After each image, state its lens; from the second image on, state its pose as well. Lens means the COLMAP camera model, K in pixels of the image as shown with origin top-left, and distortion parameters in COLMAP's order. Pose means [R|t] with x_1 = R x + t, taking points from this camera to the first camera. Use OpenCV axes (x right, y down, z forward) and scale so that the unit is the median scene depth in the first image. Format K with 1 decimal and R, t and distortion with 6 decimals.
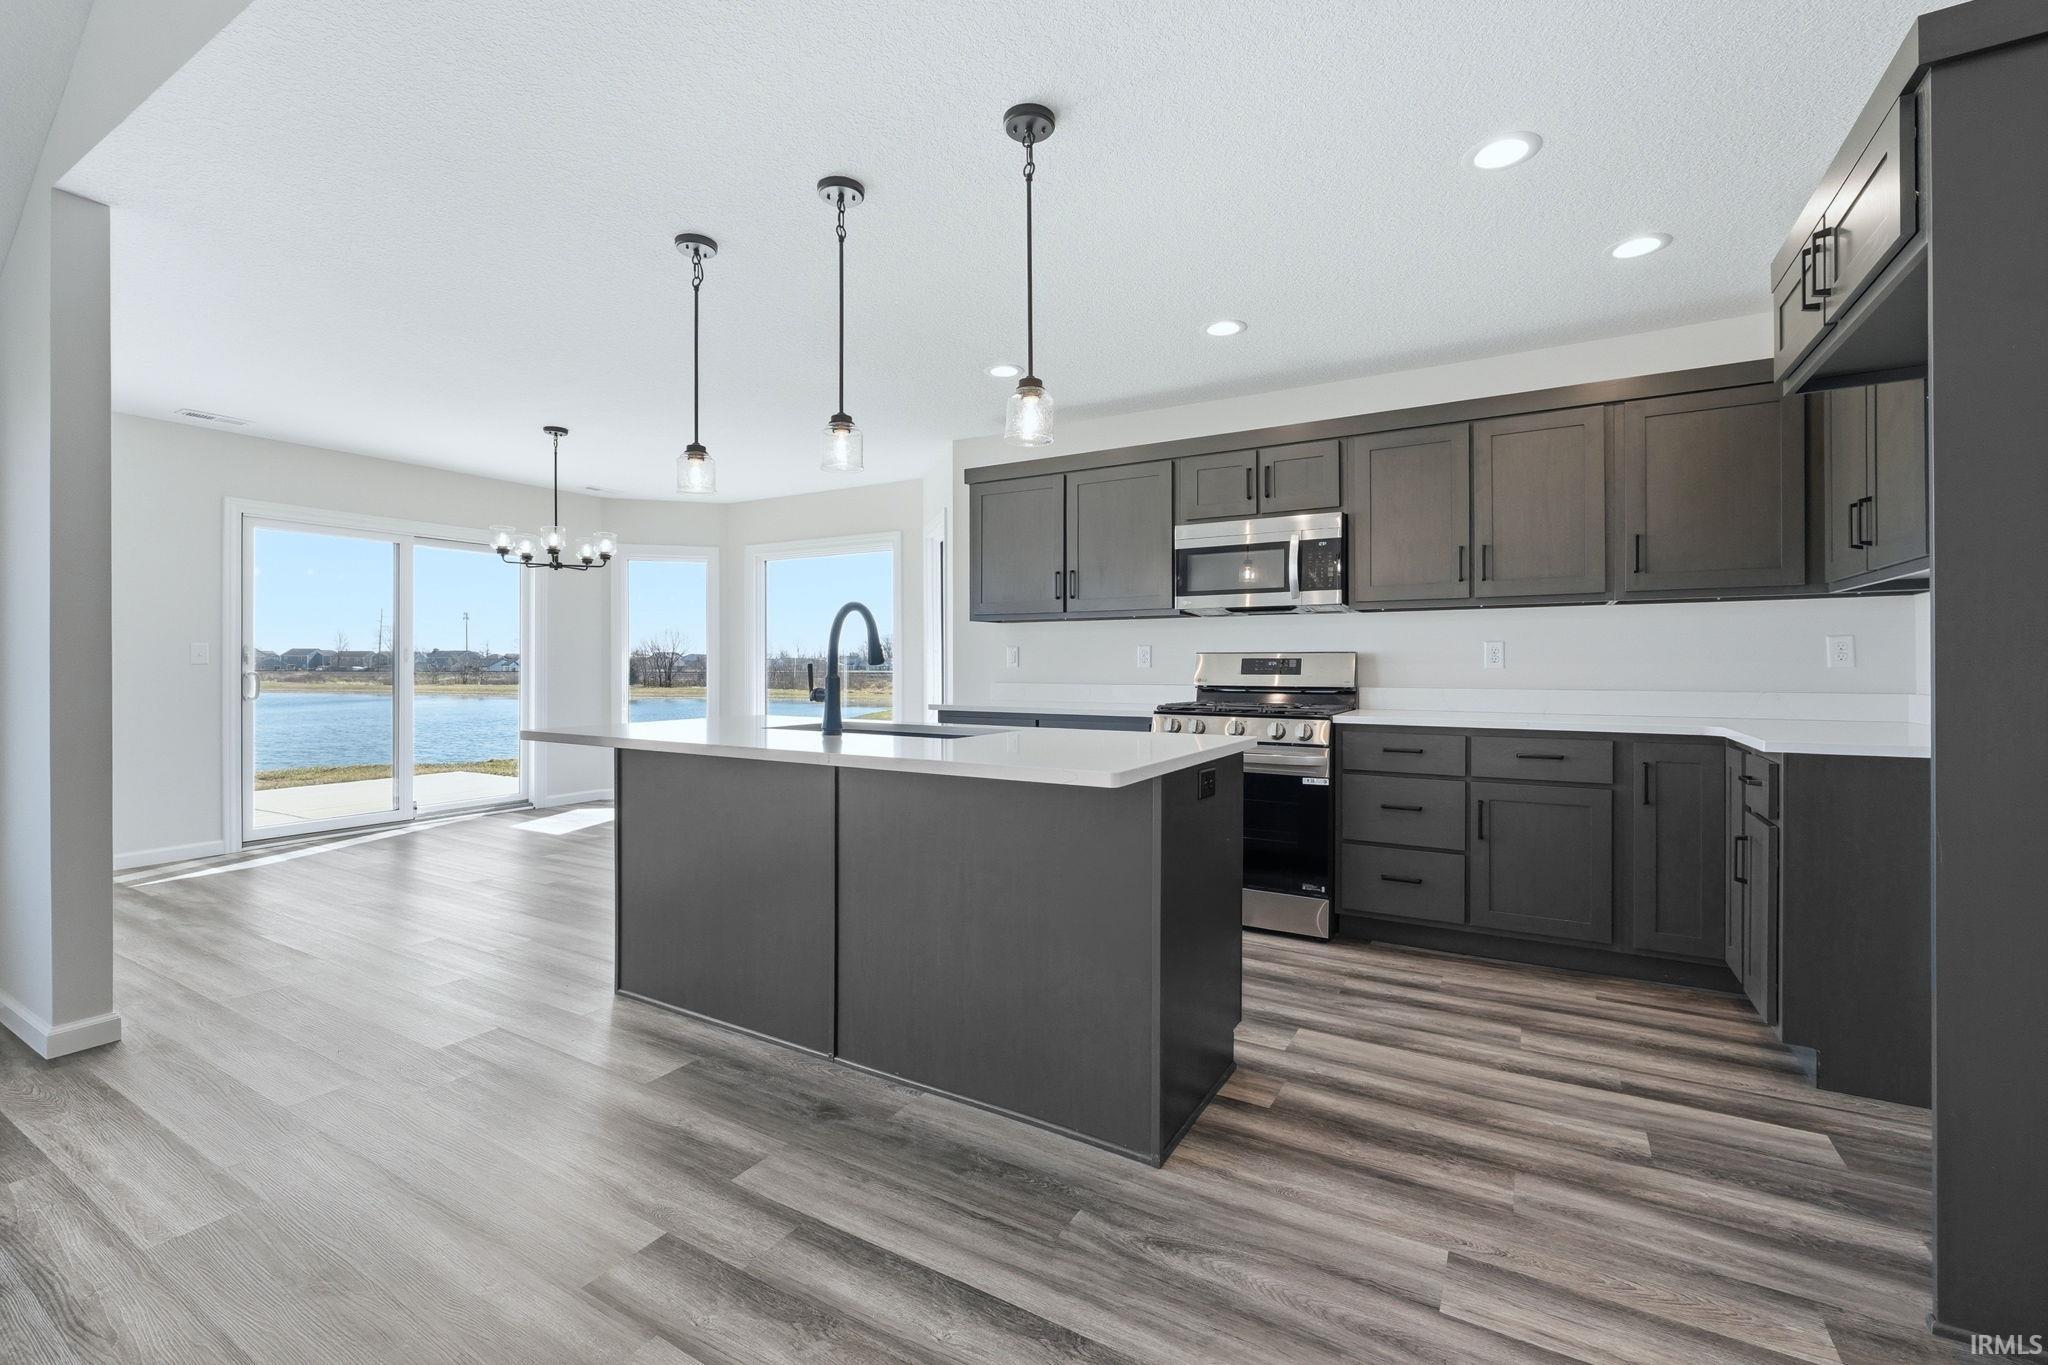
lens RADIAL K [[866.7, 0, 1022.5], [0, 866.7, 666.3], [0, 0, 1]] dist [-0.000312, -0.000001]
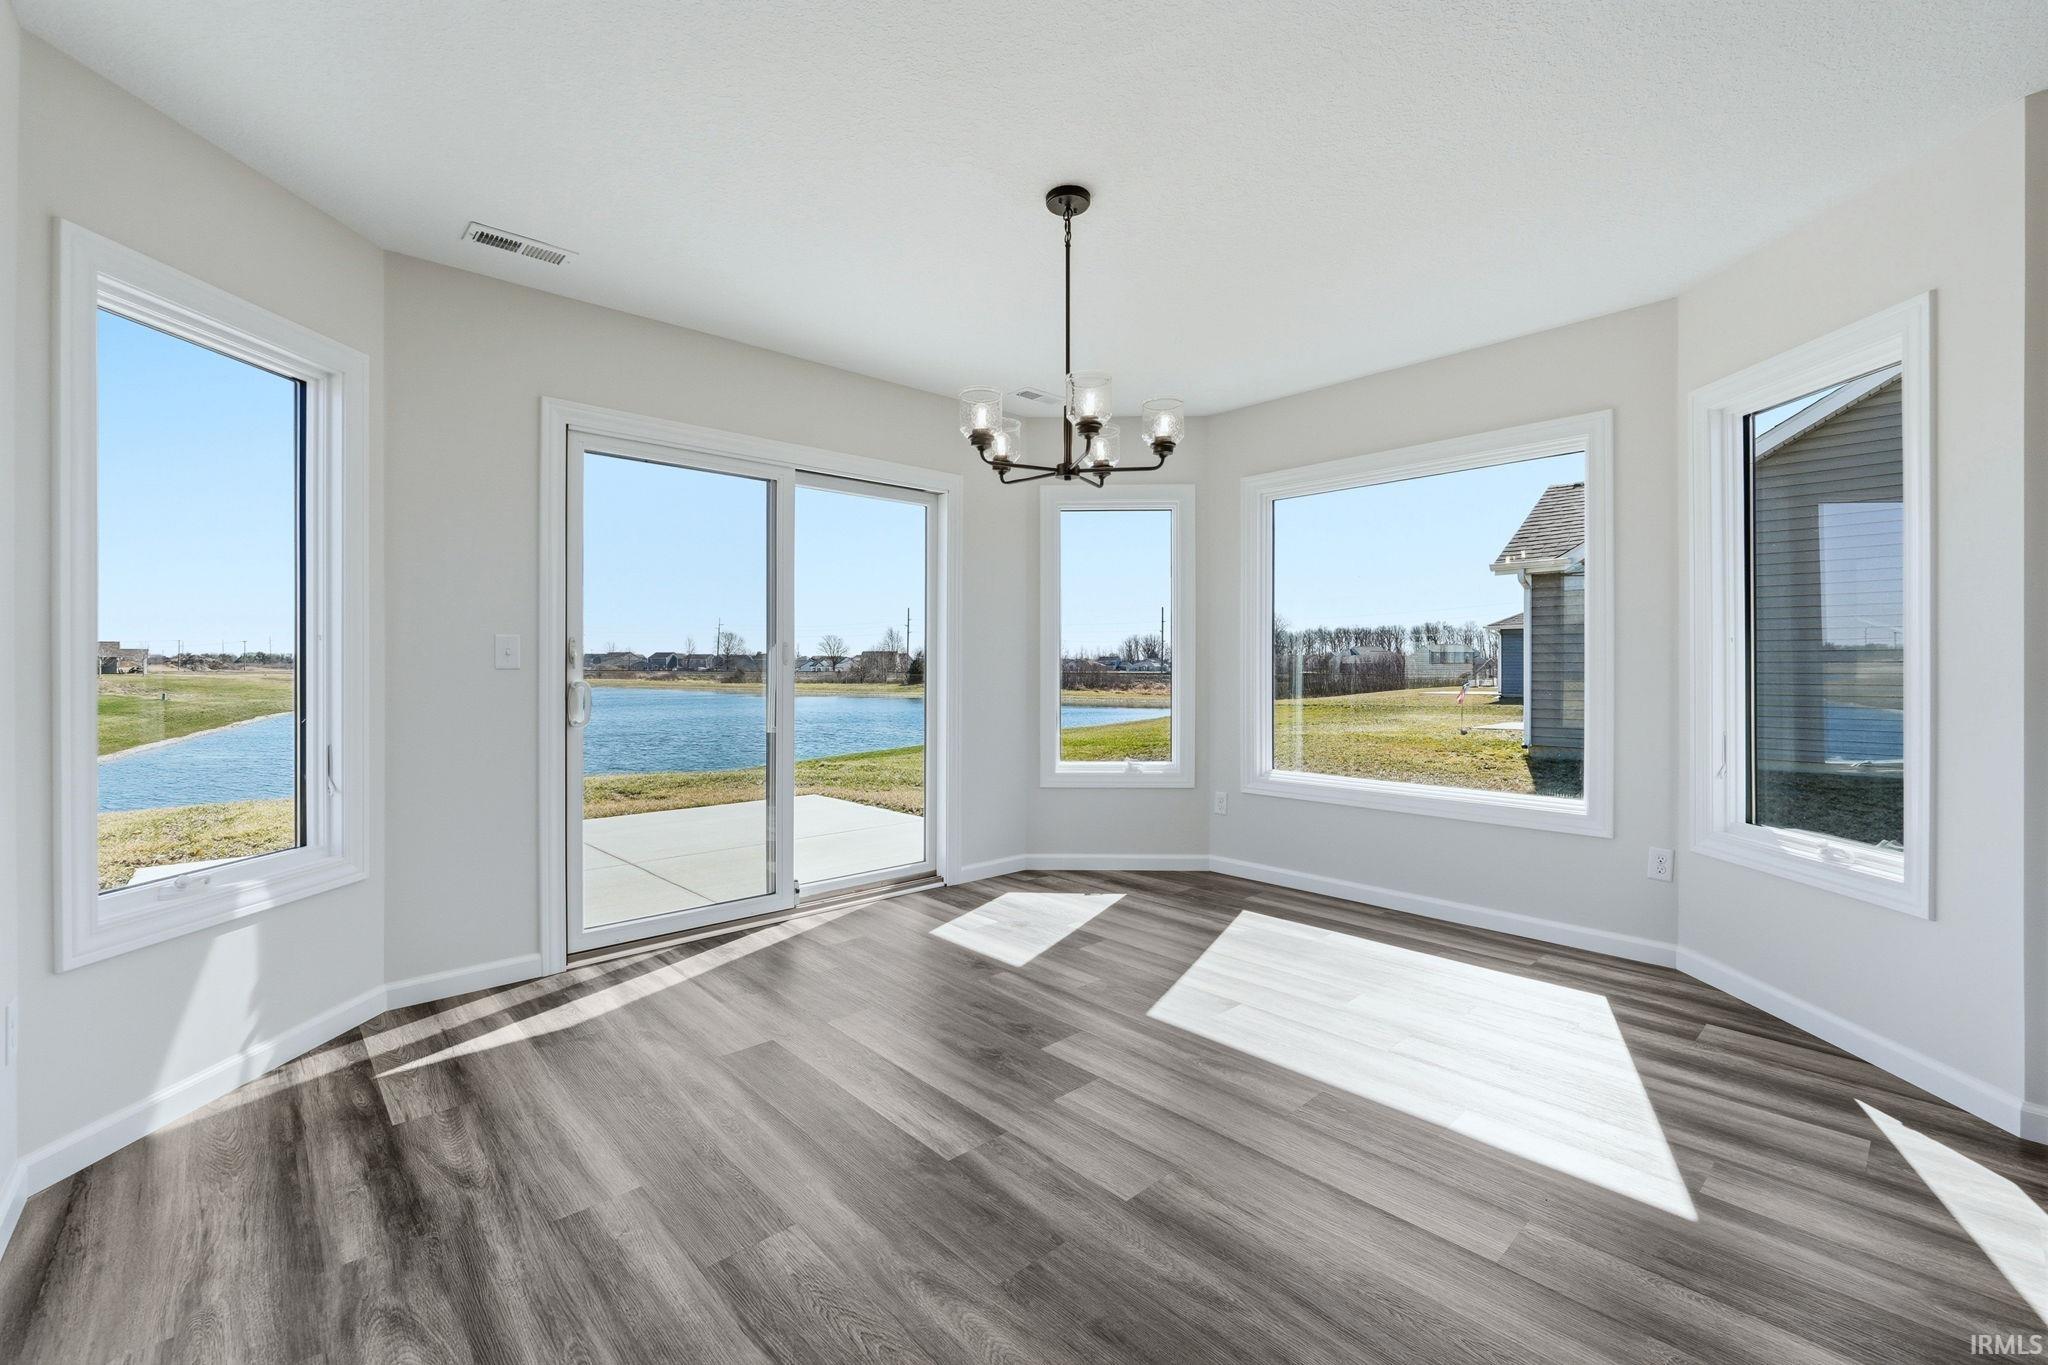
lens RADIAL K [[858.5, 0, 1020.0], [0, 858.5, 664.2], [0, 0, 1]] dist [-0.001483, -0.000180]
pose [[0.955573, -0.001193, -0.294752, -0.529959], [0.000322, 0.999995, -0.003003, -0.004605], [0.294754, 0.002774, 0.955569, 0.658221]]
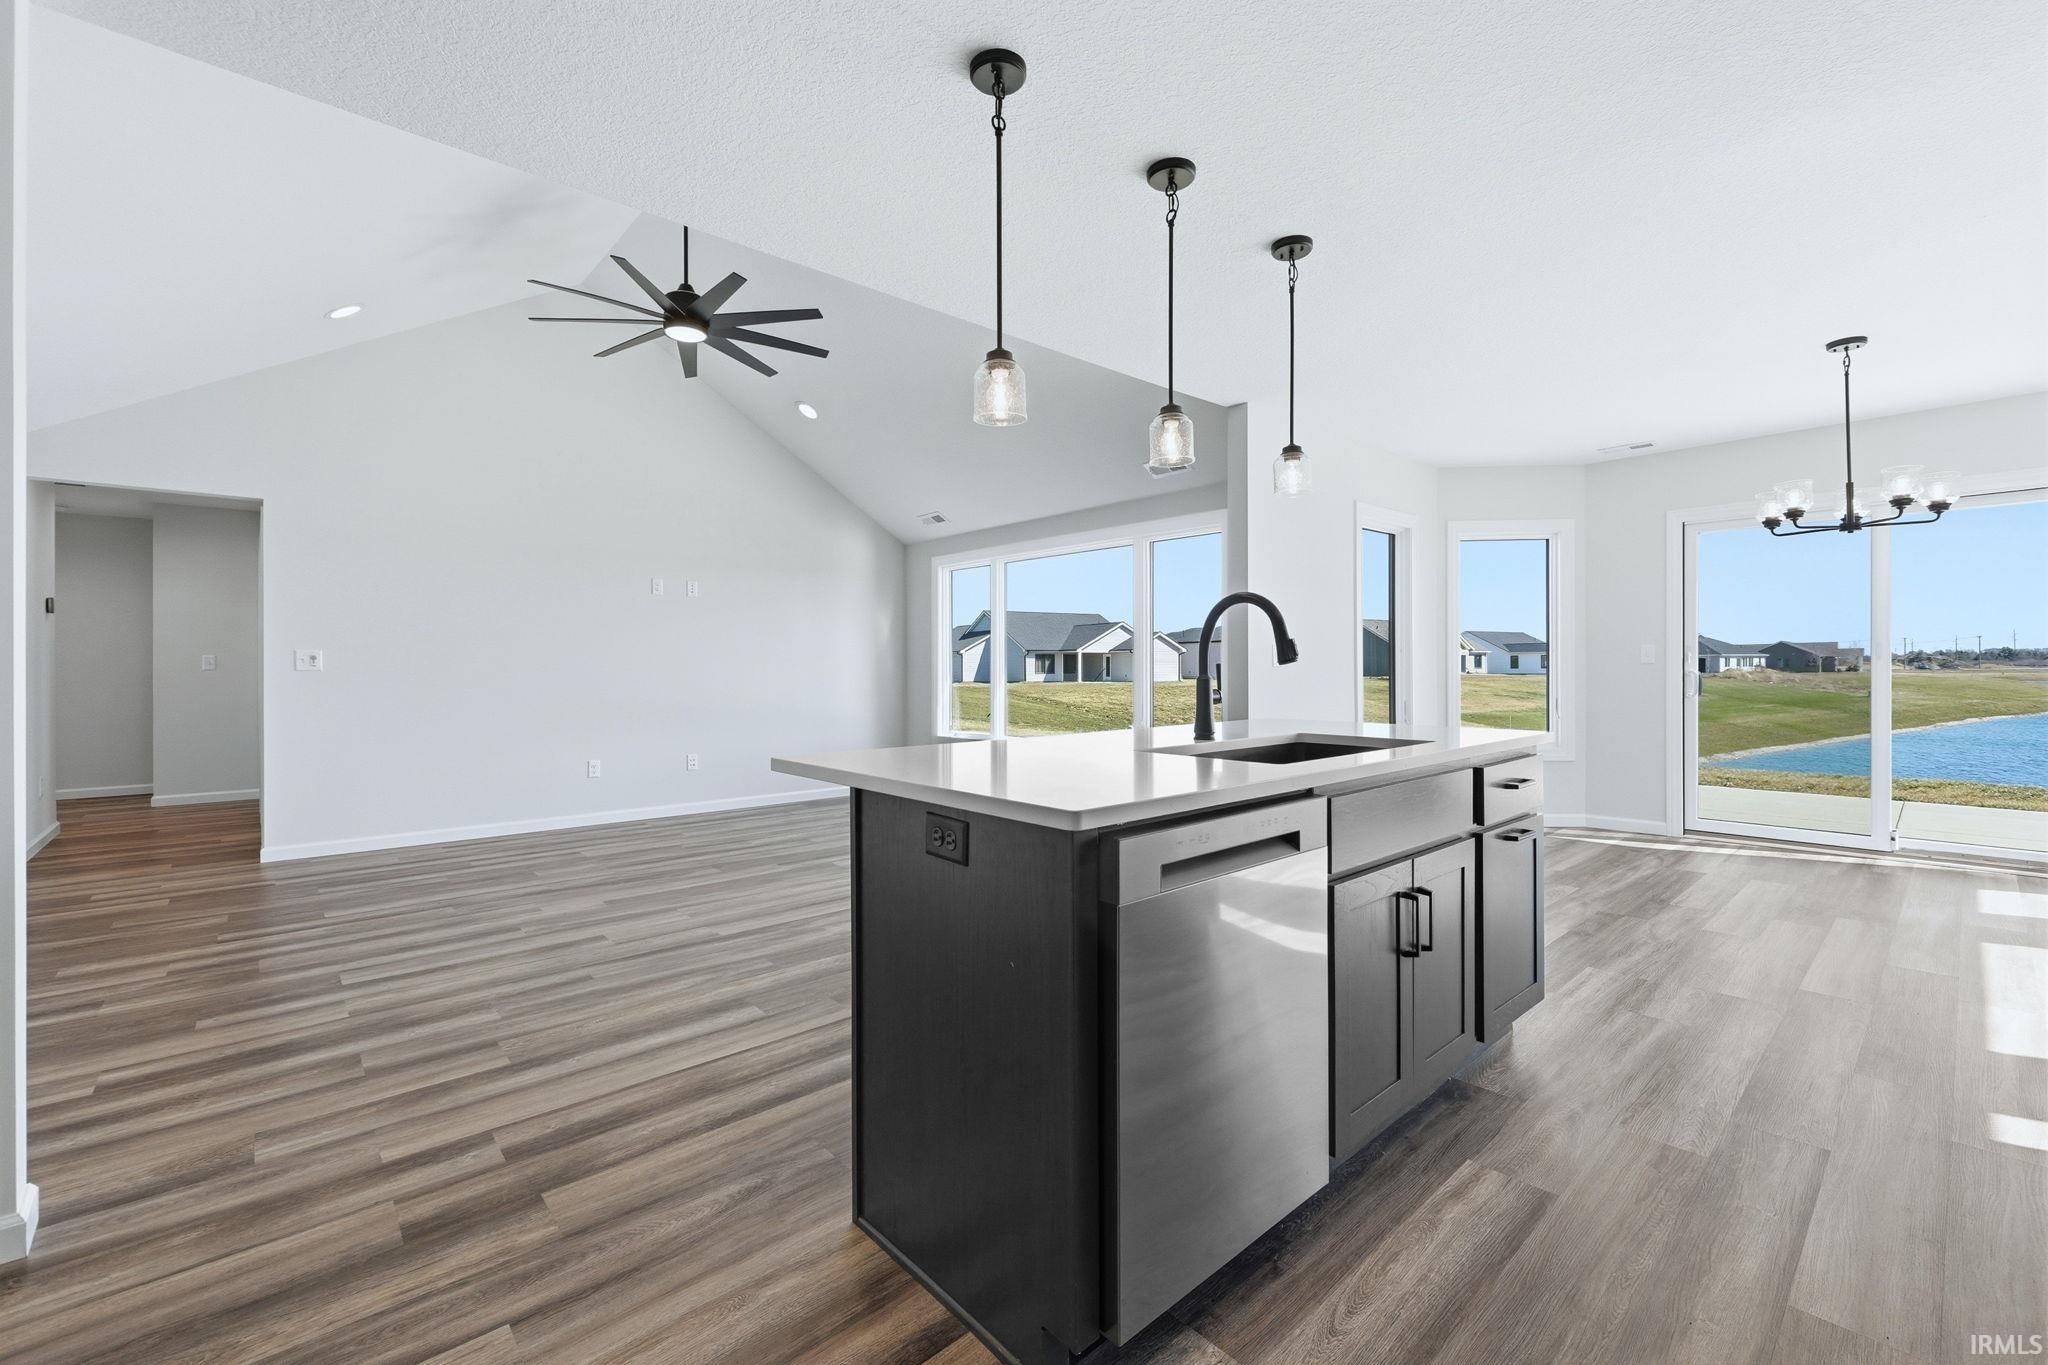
lens RADIAL K [[858.5, 0, 1020.0], [0, 858.5, 664.2], [0, 0, 1]] dist [-0.001483, -0.000180]
pose [[-0.308806, -0.003077, -0.951120, 0.466740], [0.002896, 0.999987, -0.004176, 0.001119], [0.951121, -0.004044, -0.308793, 0.703738]]
